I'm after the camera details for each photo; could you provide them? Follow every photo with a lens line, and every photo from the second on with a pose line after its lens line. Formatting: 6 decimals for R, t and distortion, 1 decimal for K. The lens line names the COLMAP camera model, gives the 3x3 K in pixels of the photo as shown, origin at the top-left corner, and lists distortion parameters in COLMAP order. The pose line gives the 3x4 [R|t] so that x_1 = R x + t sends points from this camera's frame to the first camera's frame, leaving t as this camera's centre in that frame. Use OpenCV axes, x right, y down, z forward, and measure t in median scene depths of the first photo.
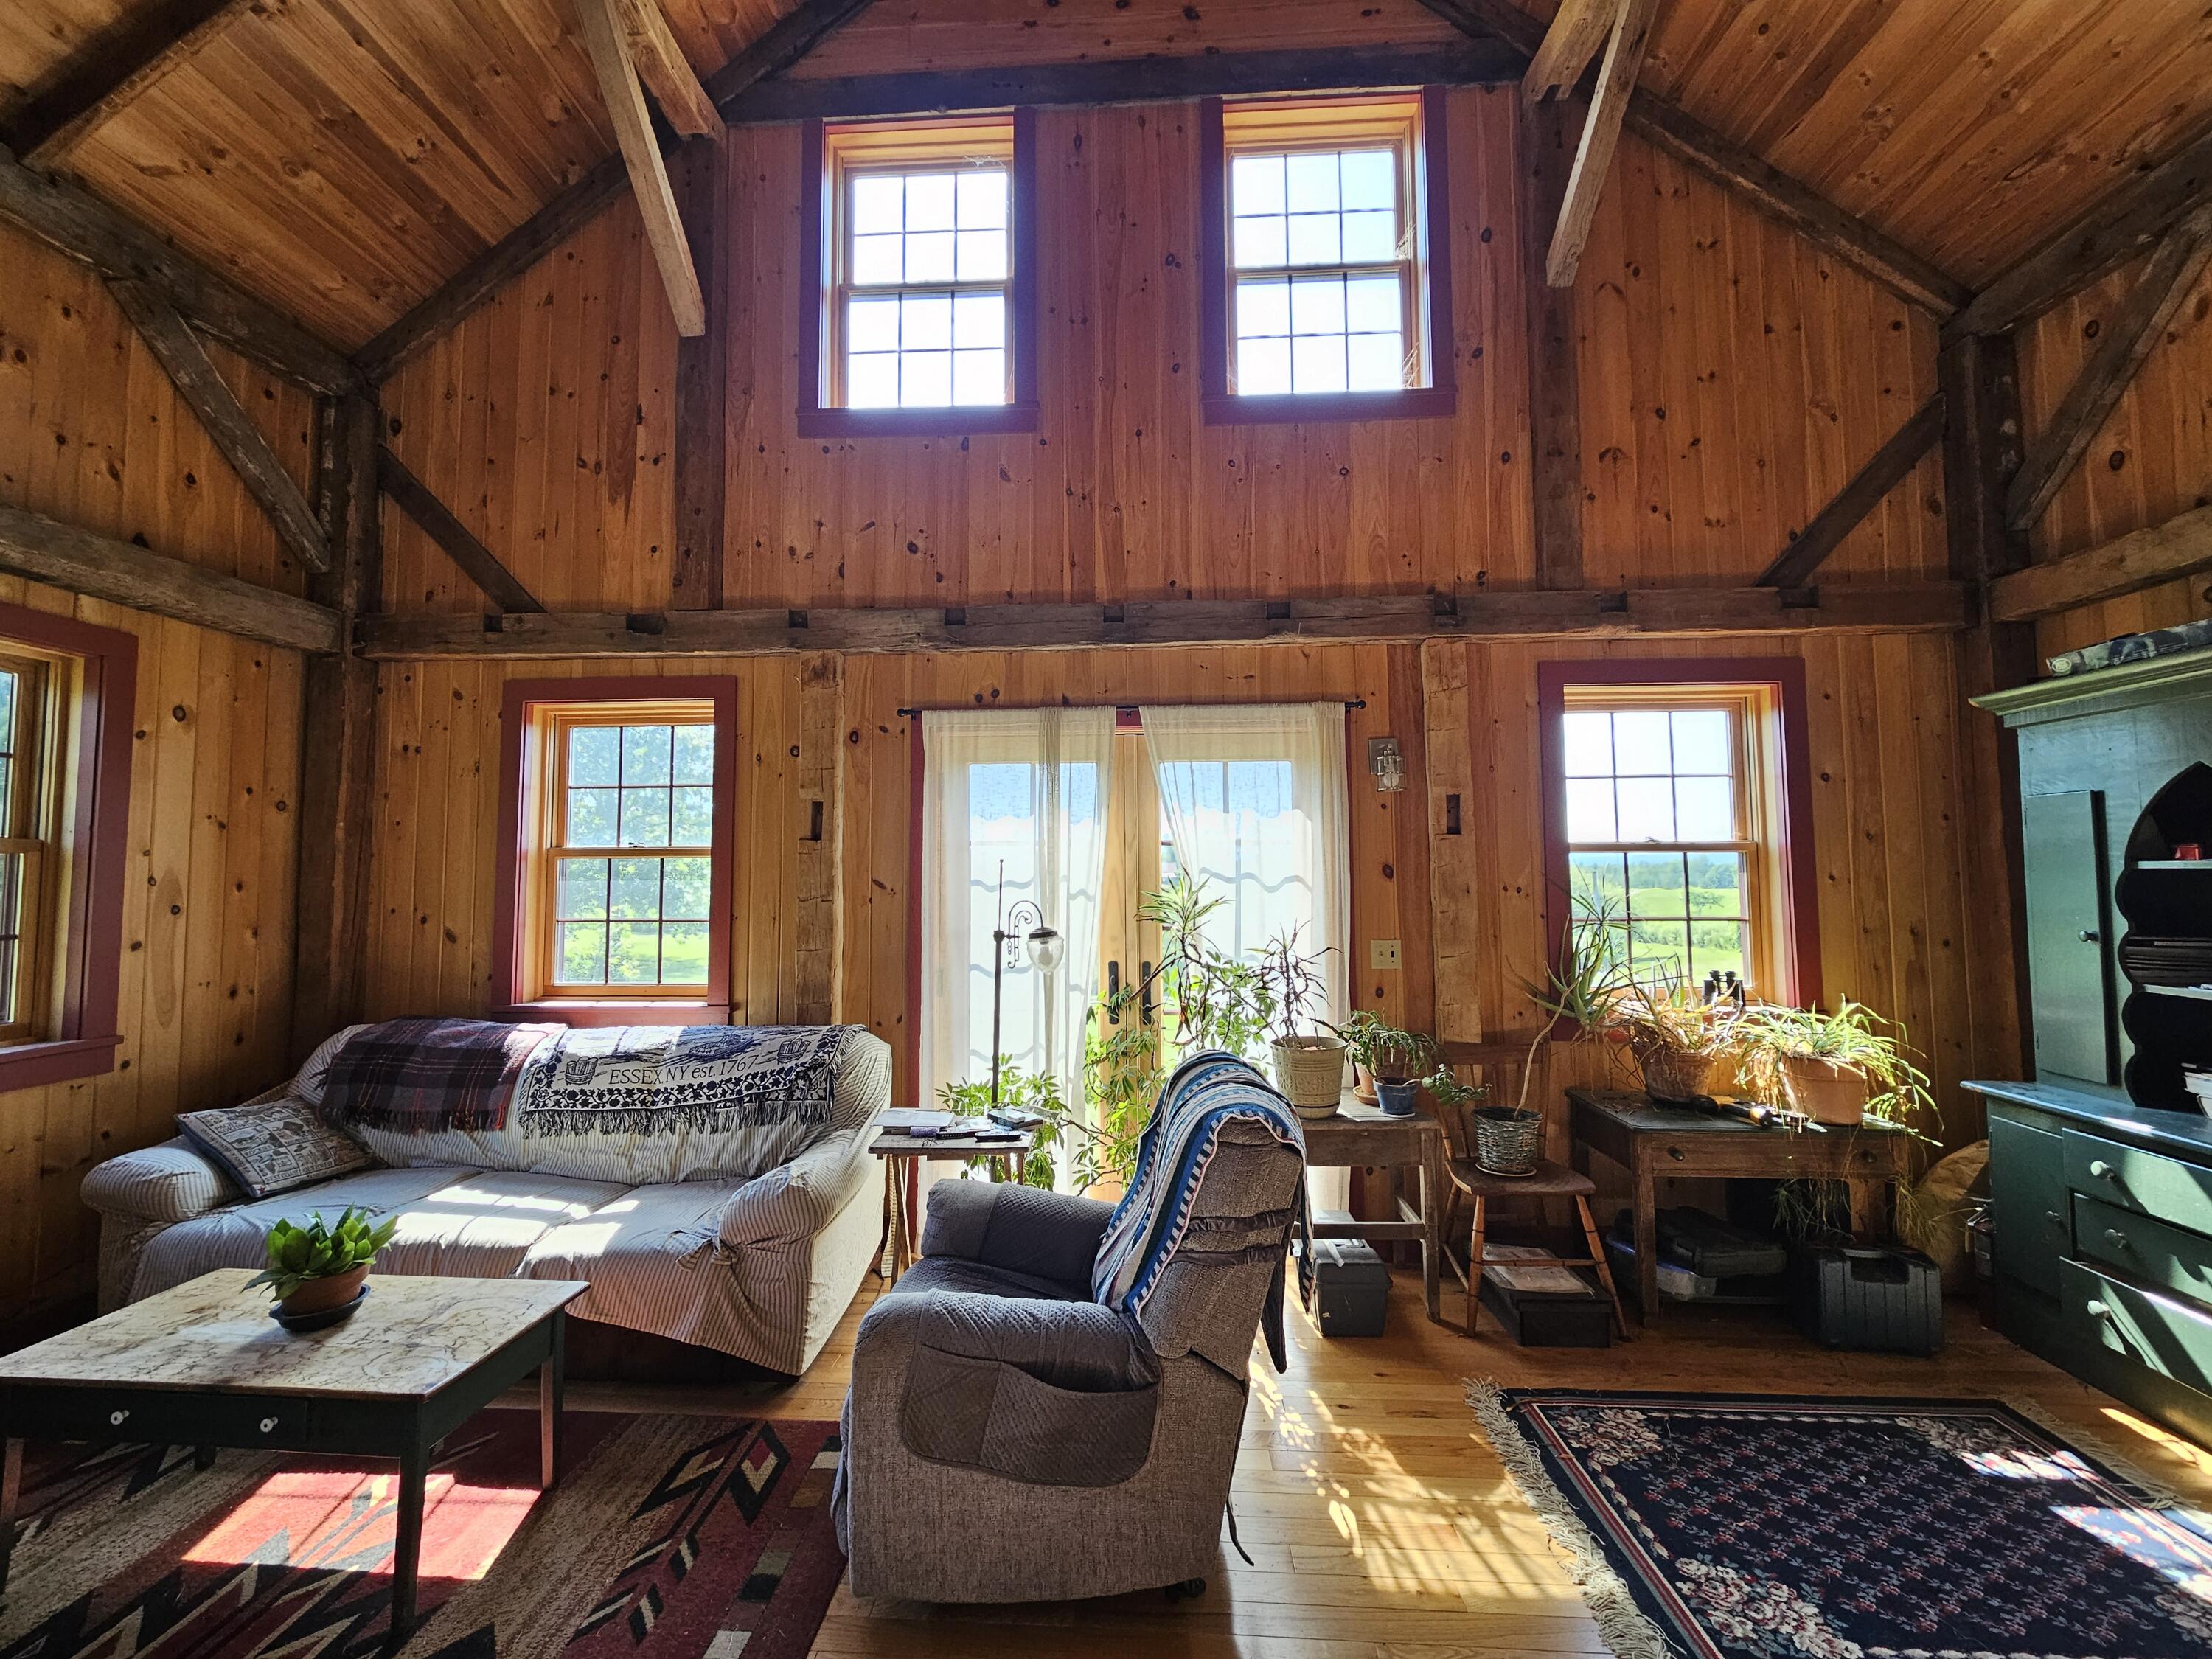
lens RADIAL K [[912.8, 0, 1096.3], [0, 912.8, 826.0], [0, 0, 1]] dist [0.001820, 0.000768]
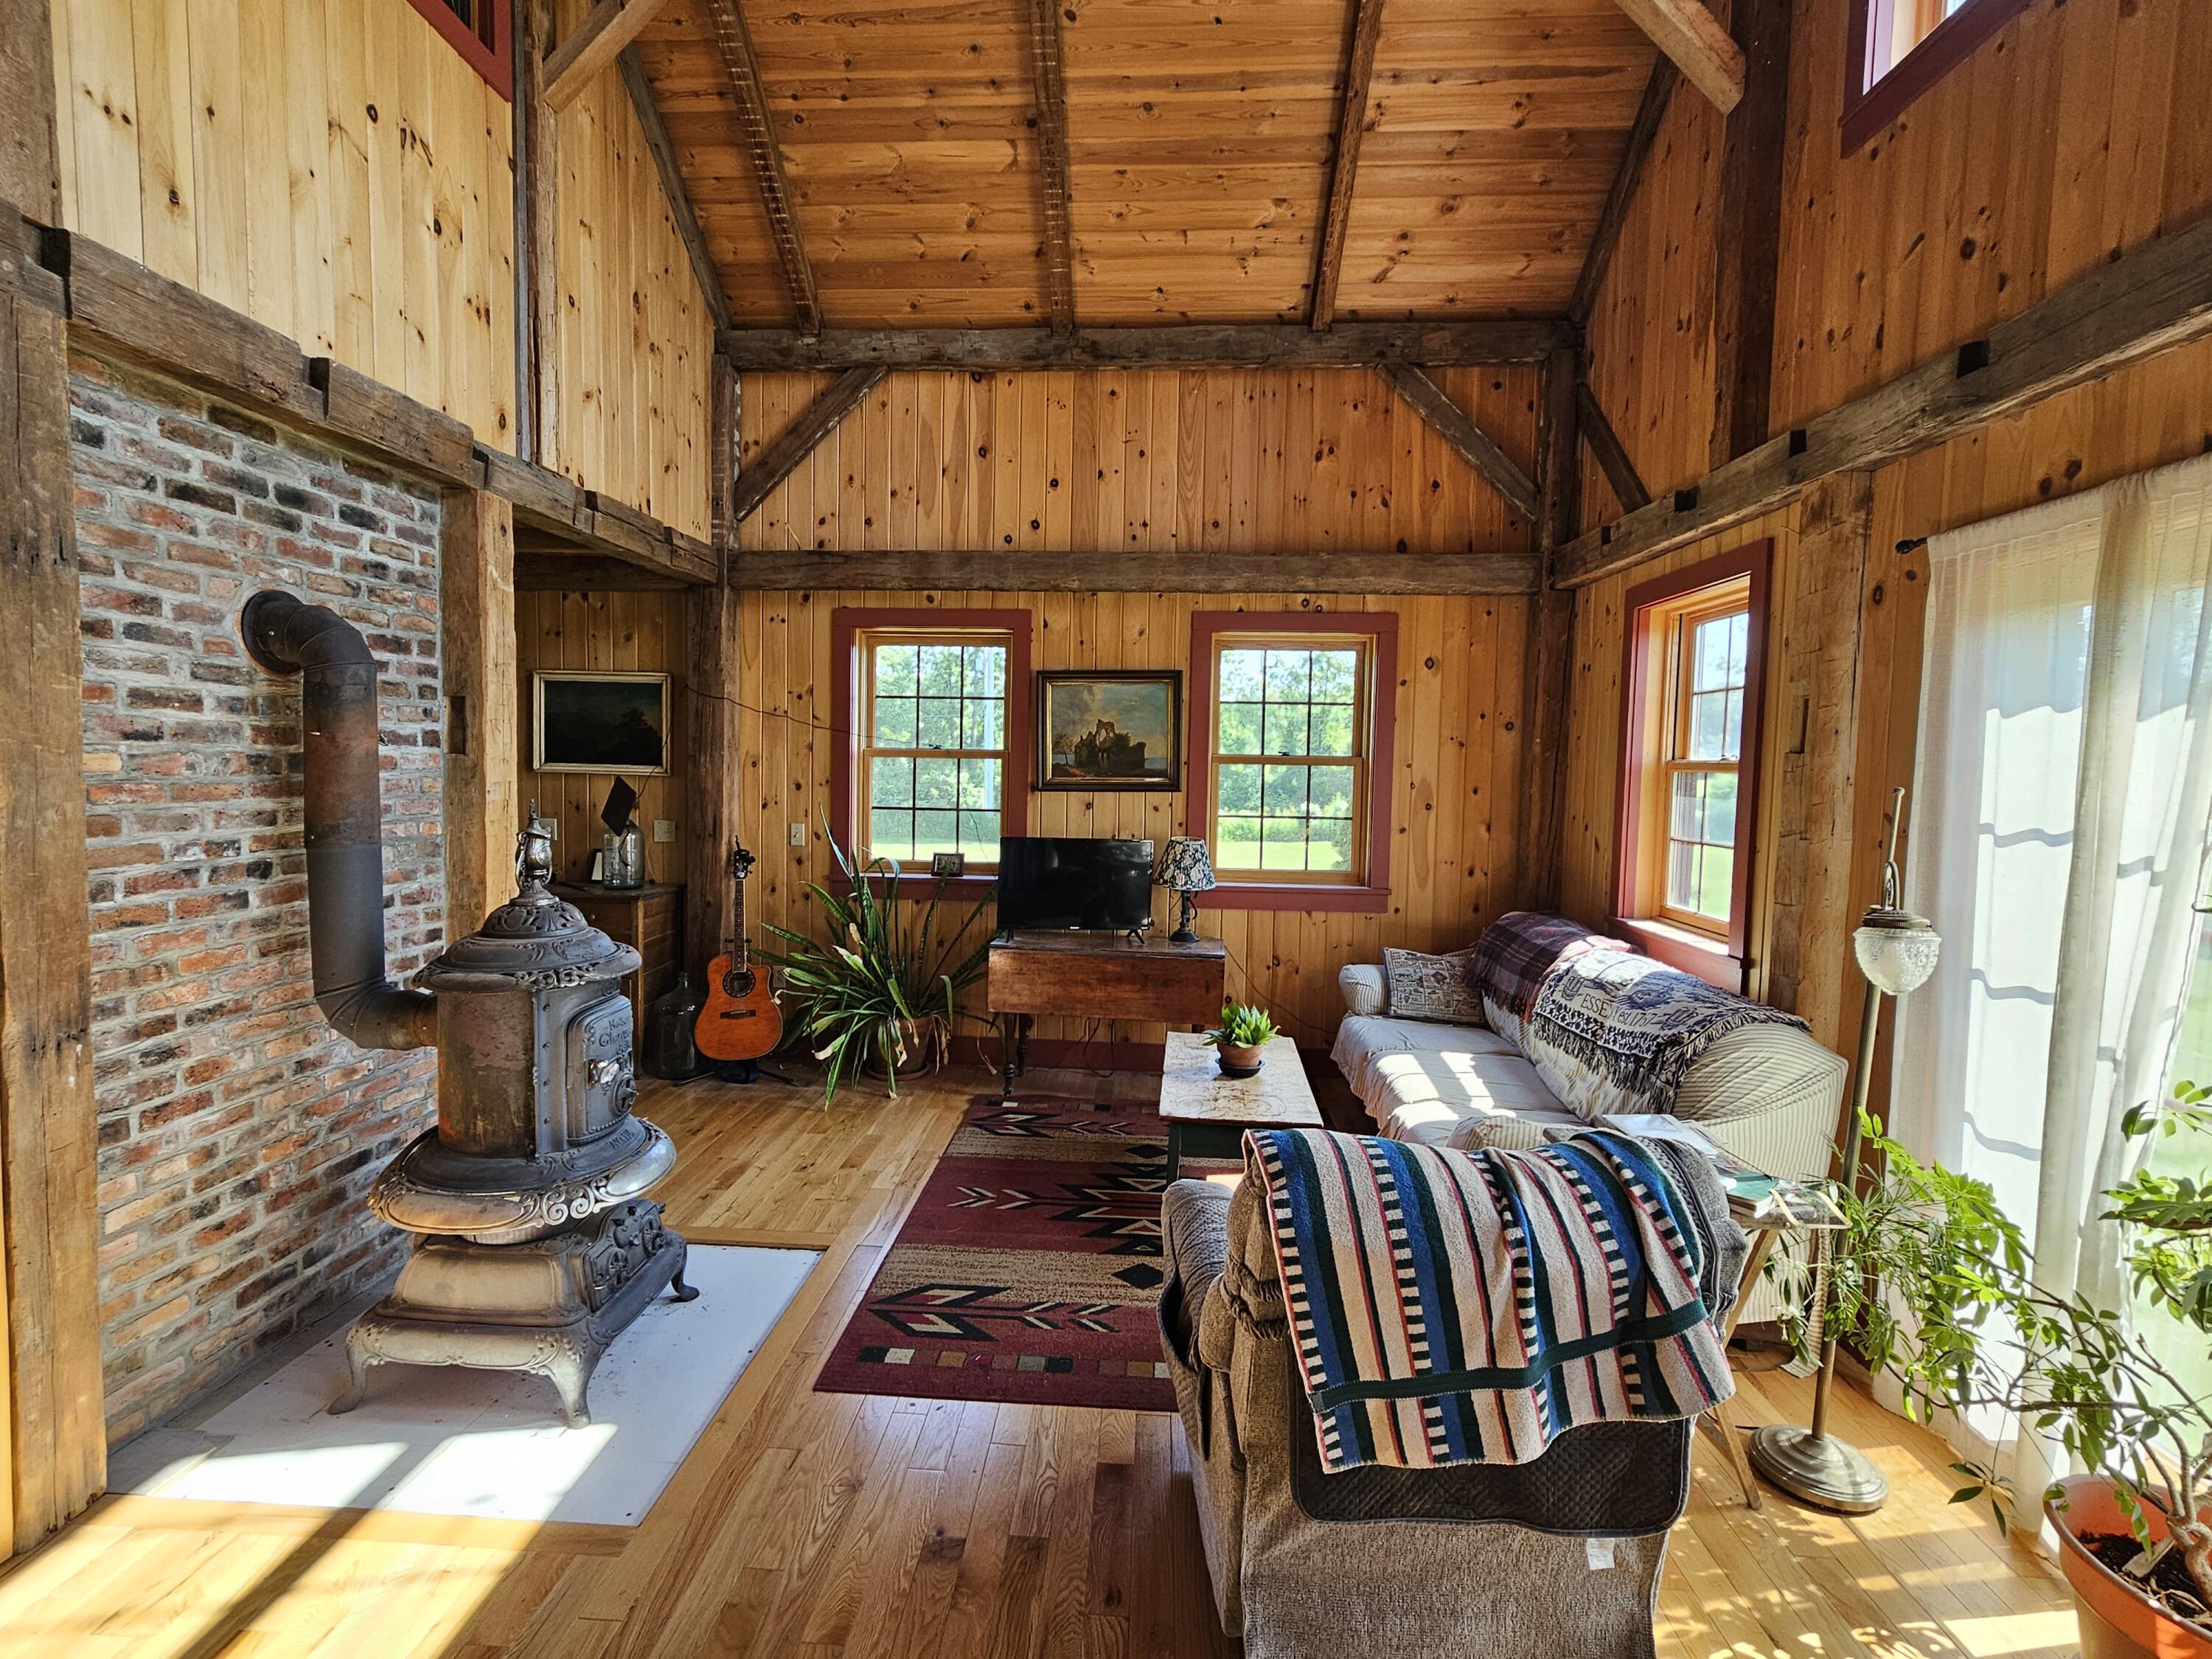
lens RADIAL K [[1063.5, 0, 1095.6], [0, 1063.5, 826.3], [0, 0, 1]] dist [0.000771, 0.001929]
pose [[-0.016625, 0.067596, -0.997574, 0.557809], [0.042198, 0.996871, 0.066845, -0.007152], [0.998971, -0.040985, -0.019425, 0.481831]]
